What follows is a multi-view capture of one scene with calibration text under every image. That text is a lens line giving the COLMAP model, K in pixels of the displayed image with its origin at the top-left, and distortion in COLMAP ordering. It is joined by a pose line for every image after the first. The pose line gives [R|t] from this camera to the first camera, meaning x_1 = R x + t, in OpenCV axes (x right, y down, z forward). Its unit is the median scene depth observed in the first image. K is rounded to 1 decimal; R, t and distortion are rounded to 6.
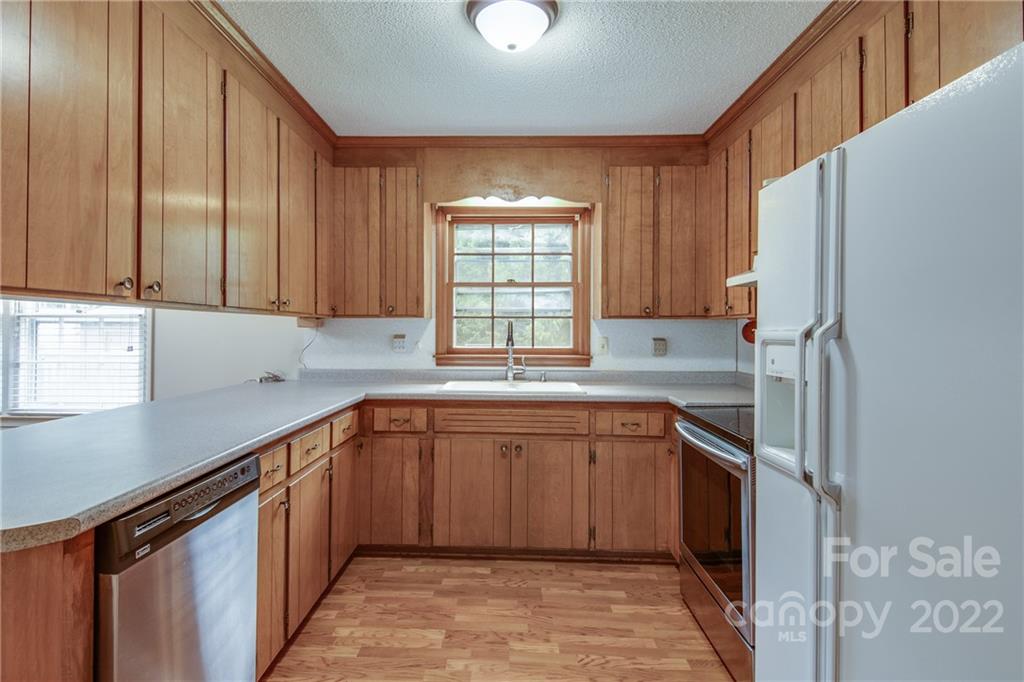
lens RADIAL K [[511.5, 0, 524.3], [0, 511.5, 330.1], [0, 0, 1]] dist [0.030803, -0.016400]
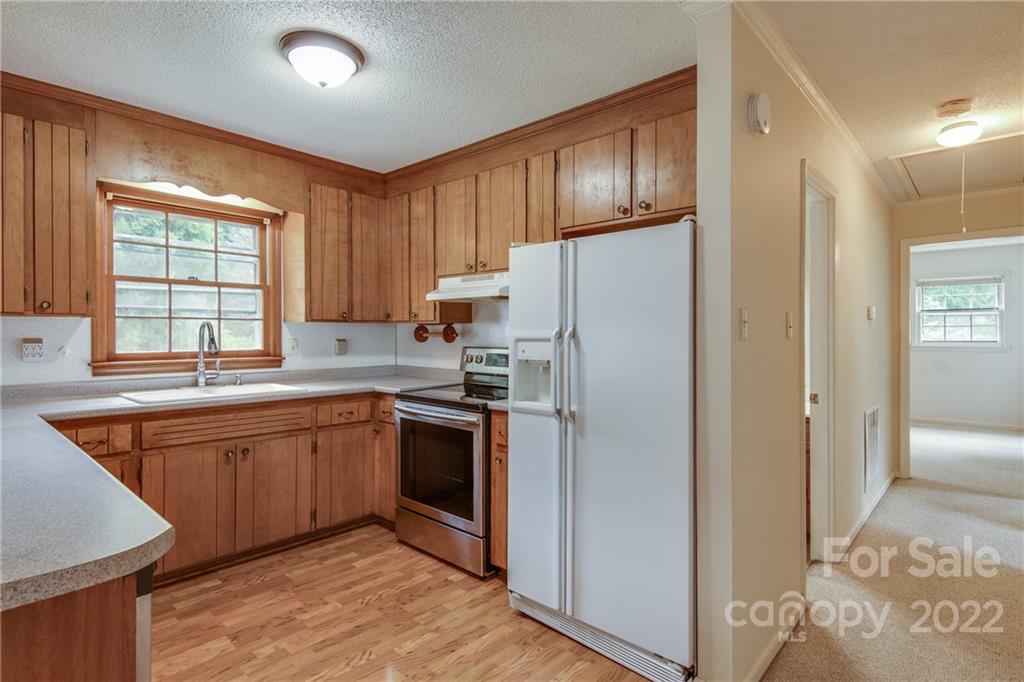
lens RADIAL K [[511.5, 0, 502.1], [0, 511.5, 338.2], [0, 0, 1]] dist [0.030803, -0.016400]
pose [[0.666966, -0.008995, 0.745034, -0.420153], [-0.000850, 0.999917, 0.012834, -0.002139], [-0.745088, -0.009193, 0.666903, -0.040484]]
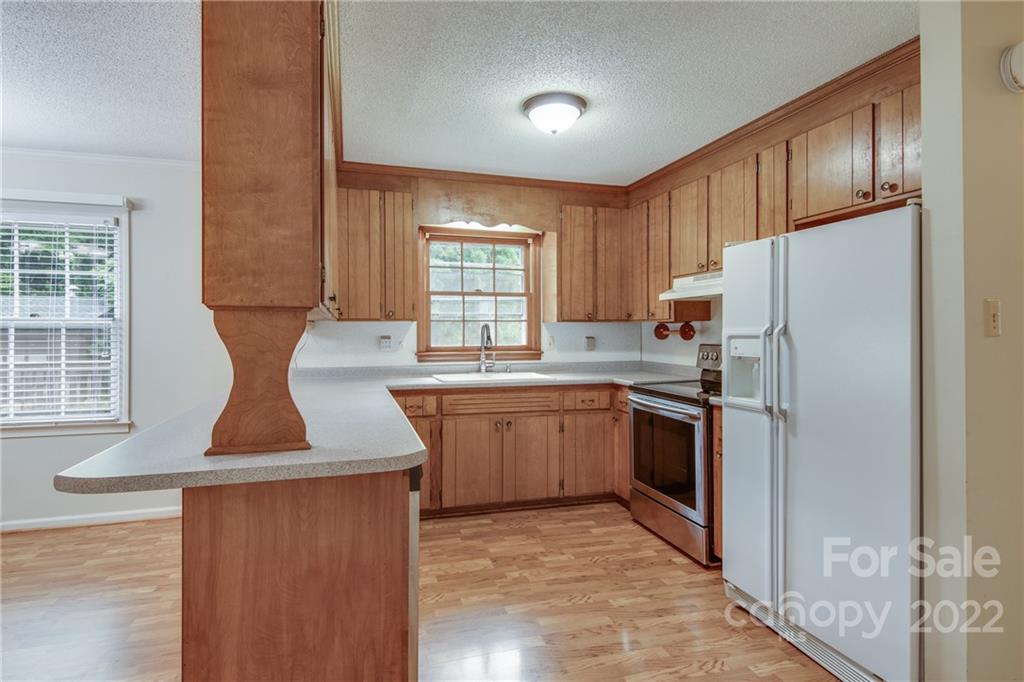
lens RADIAL K [[511.5, 0, 514.5], [0, 511.5, 335.1], [0, 0, 1]] dist [0.030803, -0.016400]
pose [[0.948858, -0.008239, 0.315596, -0.395563], [0.005833, 0.999946, 0.008567, -0.001124], [-0.315650, -0.006288, 0.948855, -0.211656]]
